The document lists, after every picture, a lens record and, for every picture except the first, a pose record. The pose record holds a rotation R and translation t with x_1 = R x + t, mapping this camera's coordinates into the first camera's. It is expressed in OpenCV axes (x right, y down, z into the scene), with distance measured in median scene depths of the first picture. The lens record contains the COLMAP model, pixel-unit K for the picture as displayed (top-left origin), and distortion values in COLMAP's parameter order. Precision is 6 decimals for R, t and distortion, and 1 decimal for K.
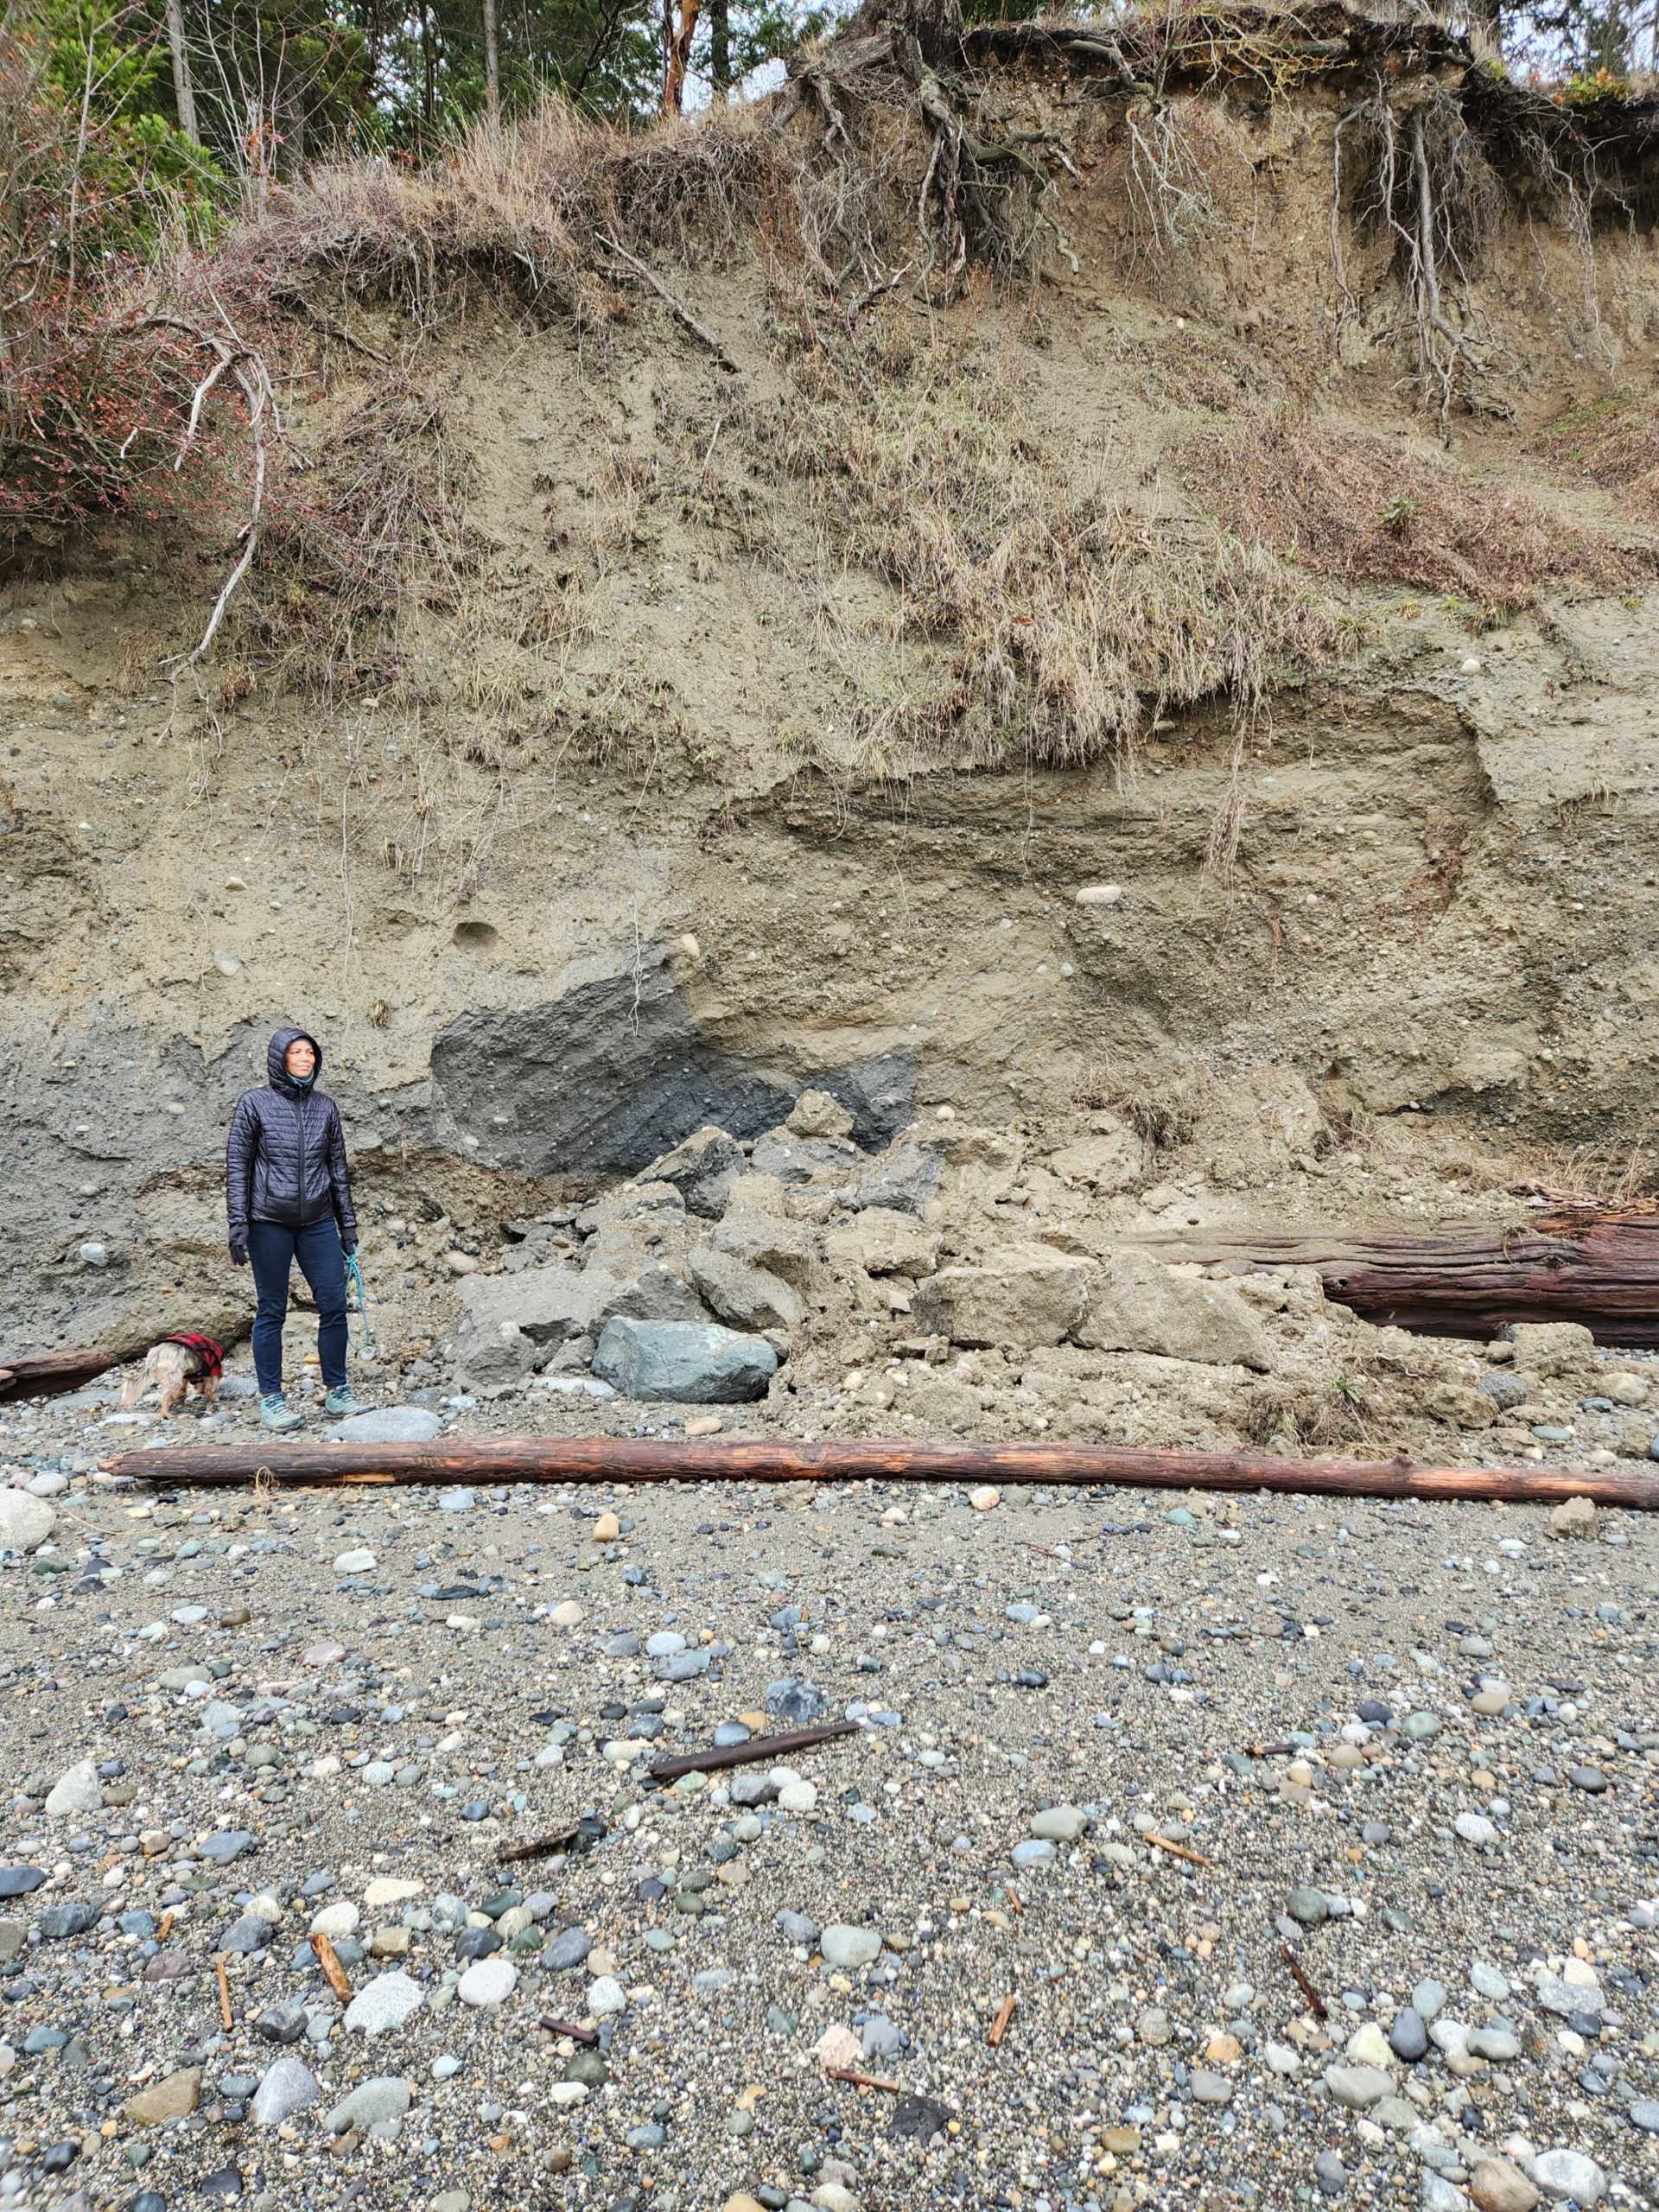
lens RADIAL K [[1464.4, 0, 844.2], [0, 1464.4, 1115.6], [0, 0, 1]] dist [0.079003, -0.053842]
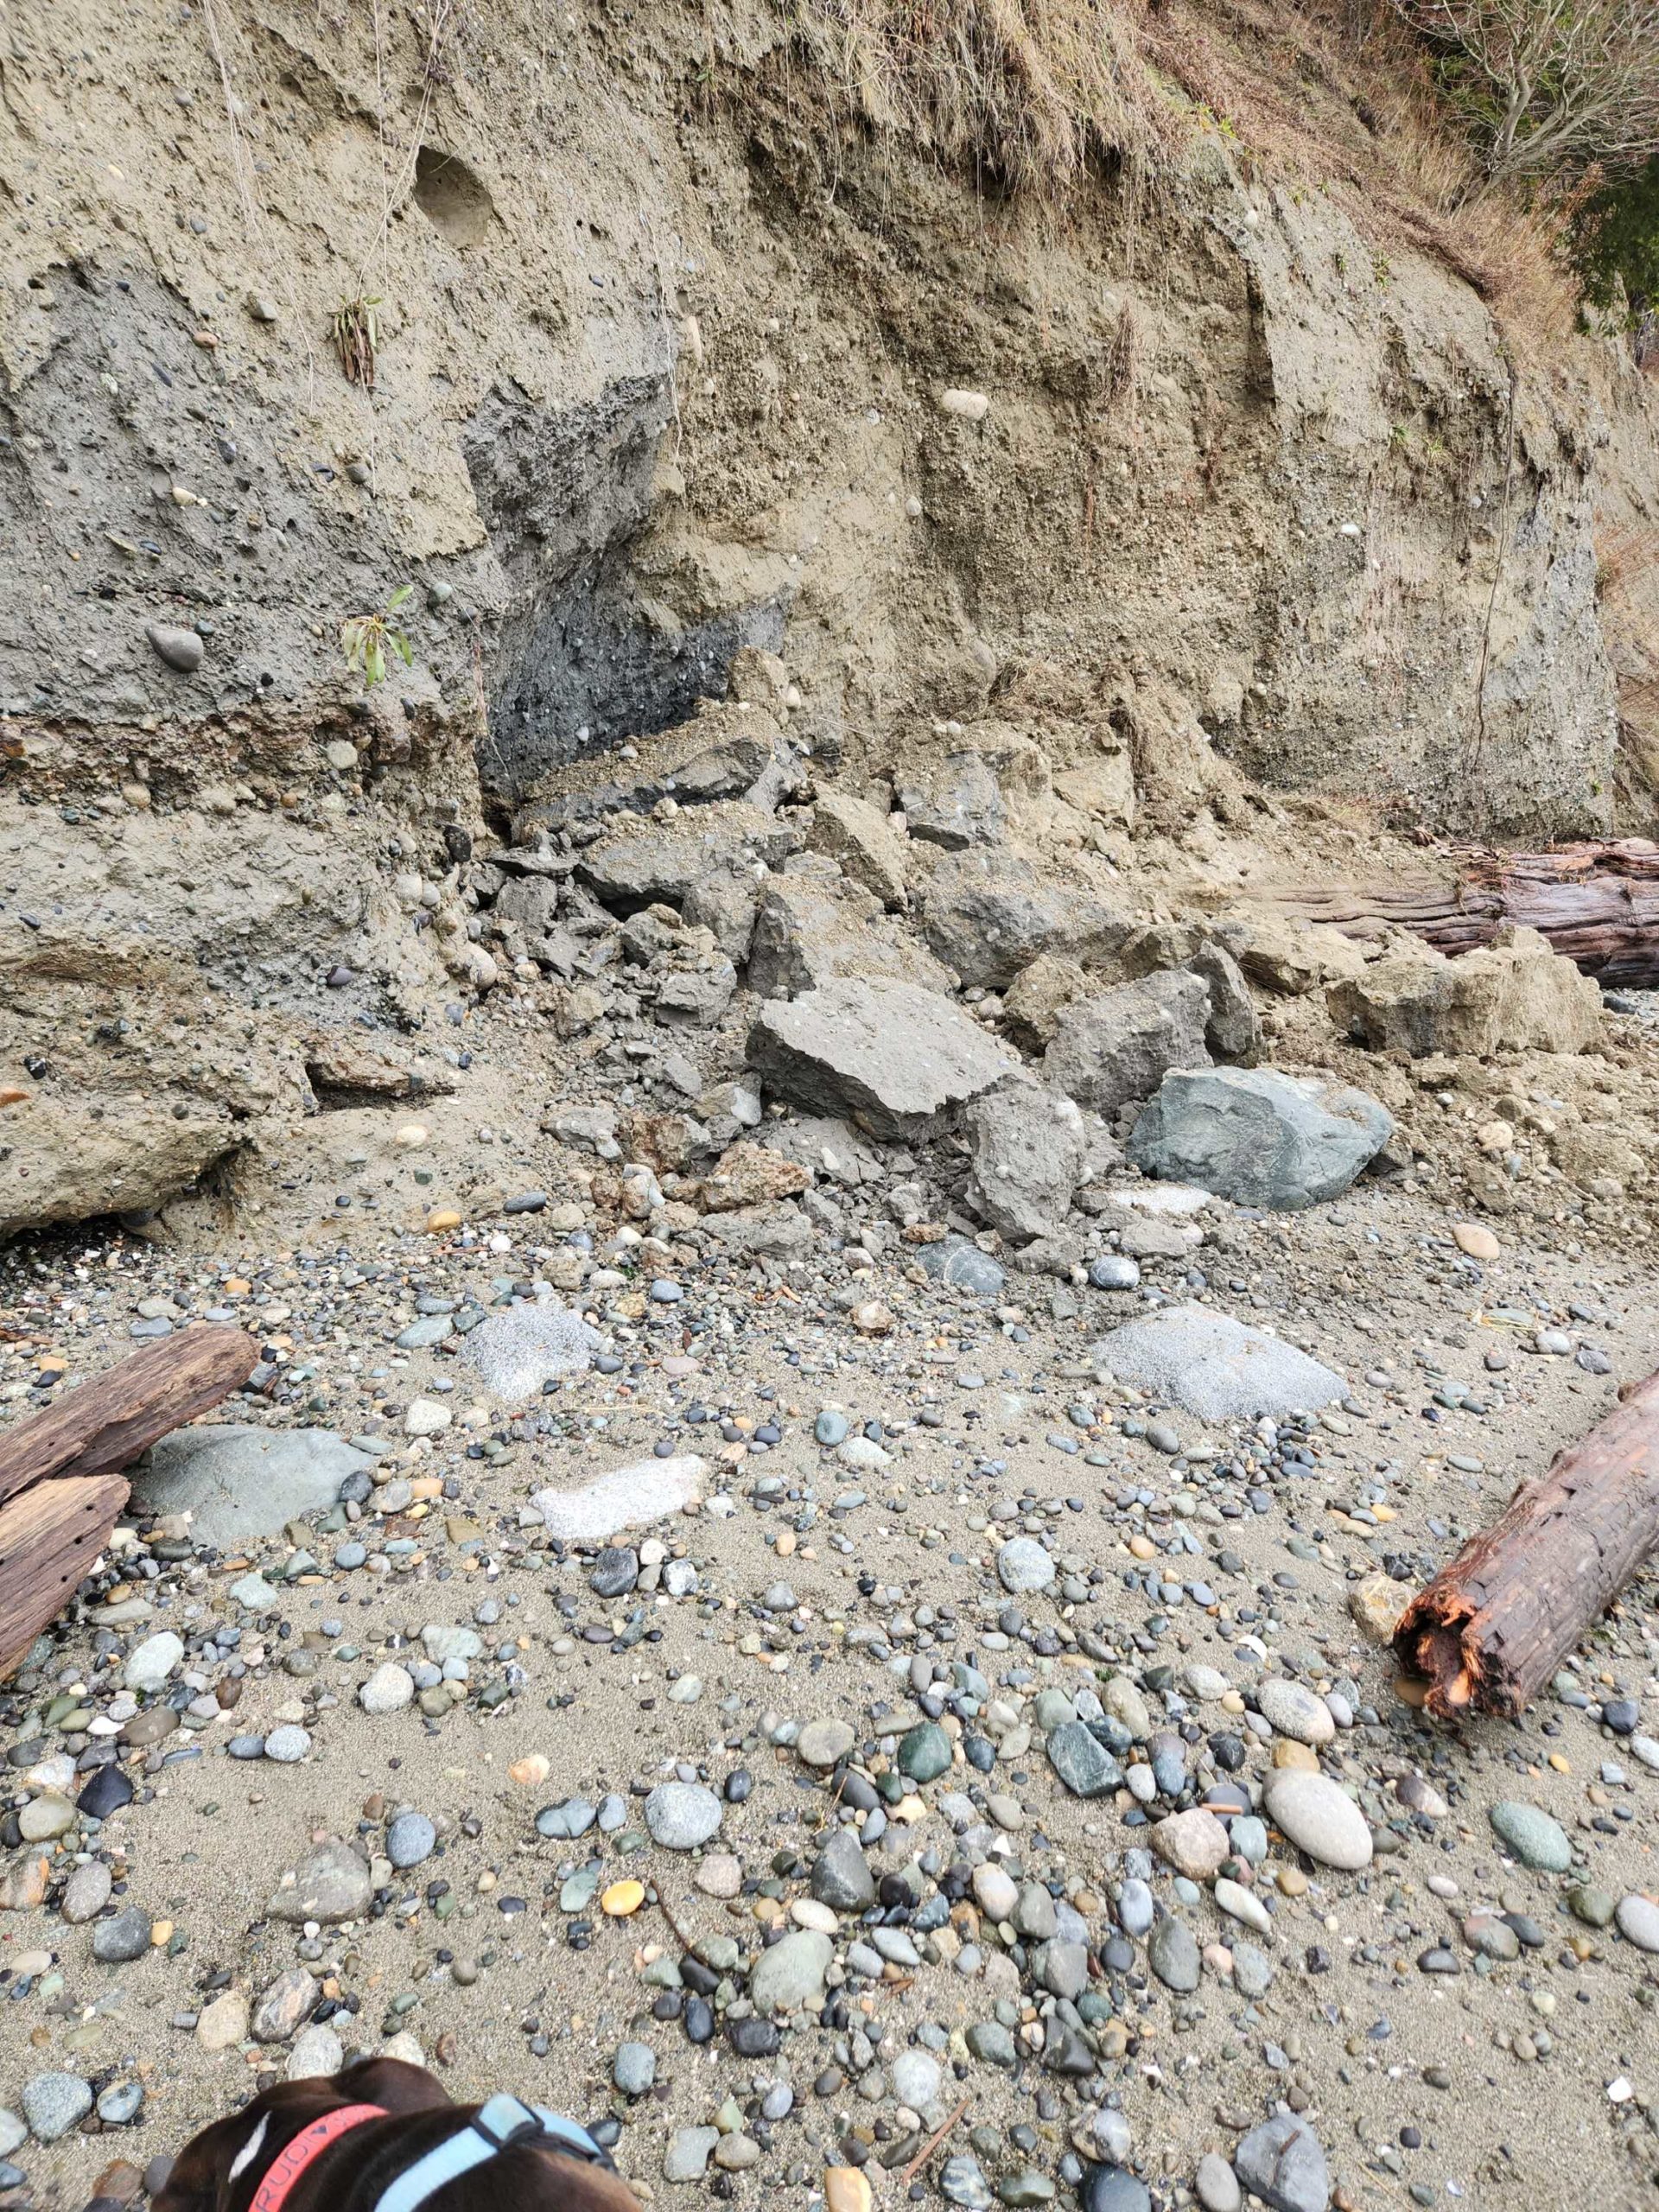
lens RADIAL K [[1464.4, 0, 834.3], [0, 1464.4, 1096.3], [0, 0, 1]] dist [0.079003, -0.053842]
pose [[0.656655, -0.117159, 0.745035, -0.495194], [-0.089340, 0.968822, 0.231091, 0.019764], [-0.748881, -0.218309, 0.625715, 0.549262]]
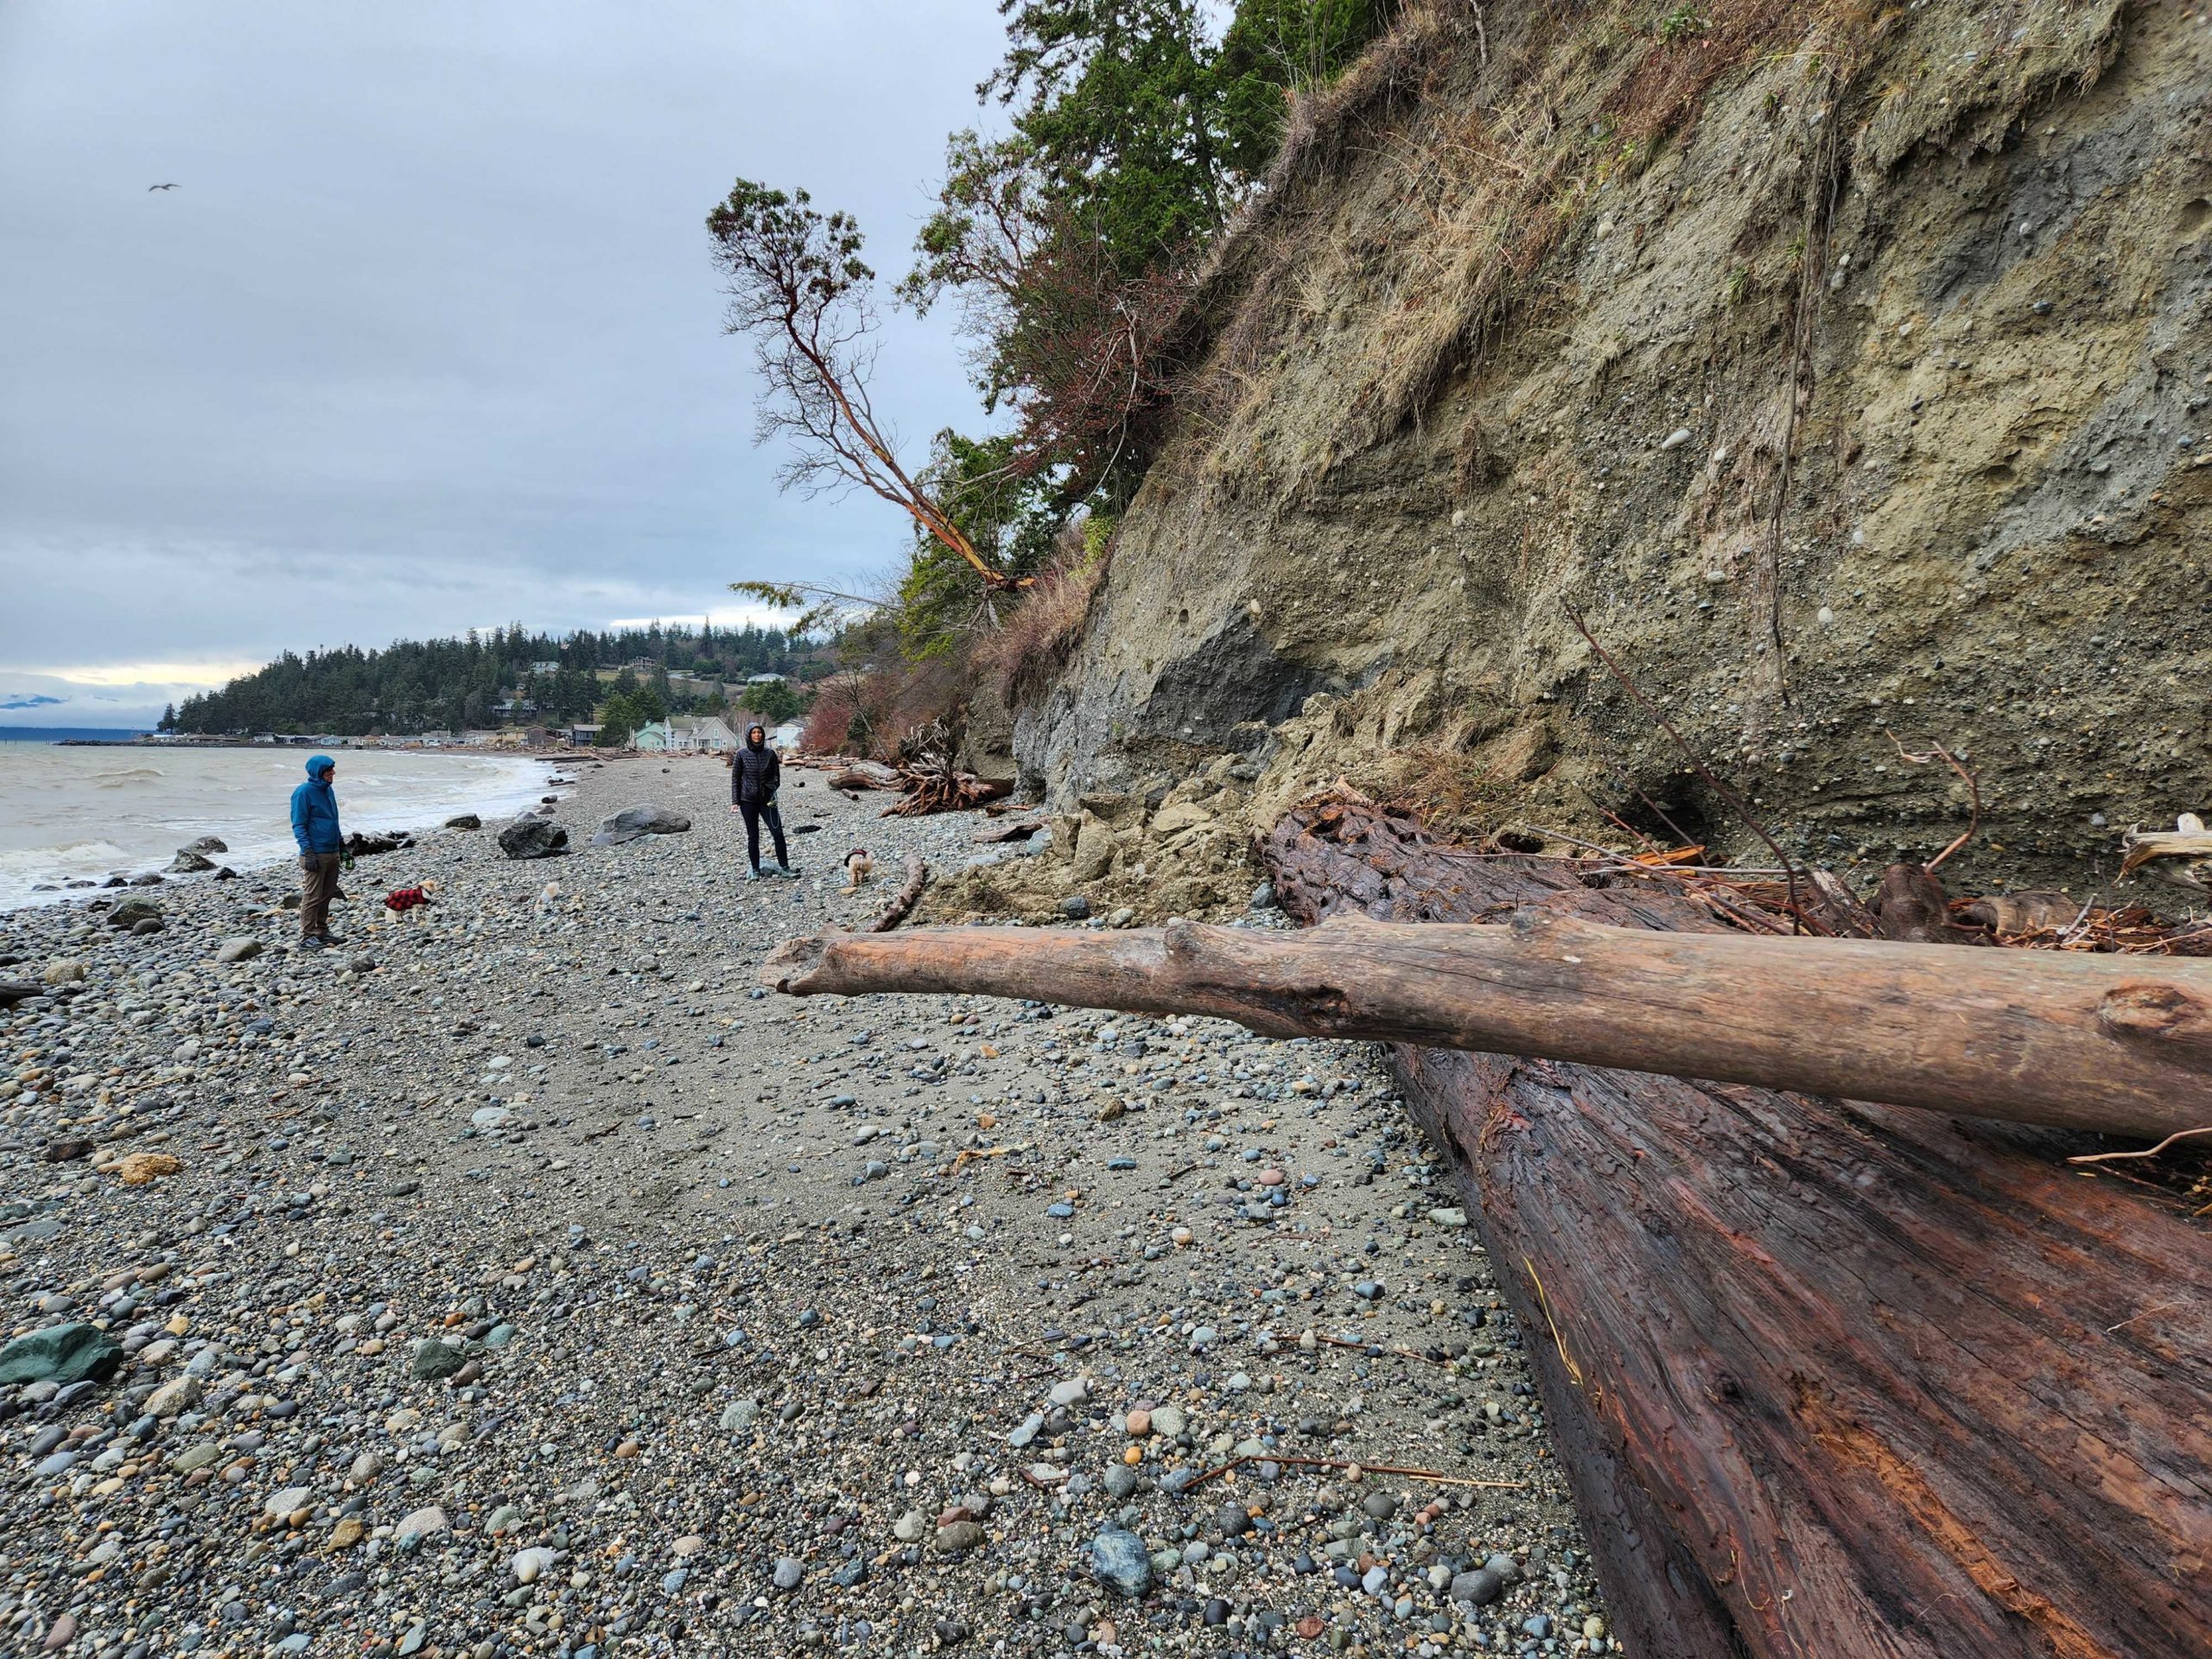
lens RADIAL K [[1464.4, 0, 1109.4], [0, 1464.4, 833.4], [0, 0, 1]] dist [0.079003, -0.053842]
pose [[0.196138, 0.076115, -0.977618, 1.409083], [0.069835, 0.993367, 0.091352, -0.026901], [0.978086, -0.086189, 0.189521, 0.508683]]
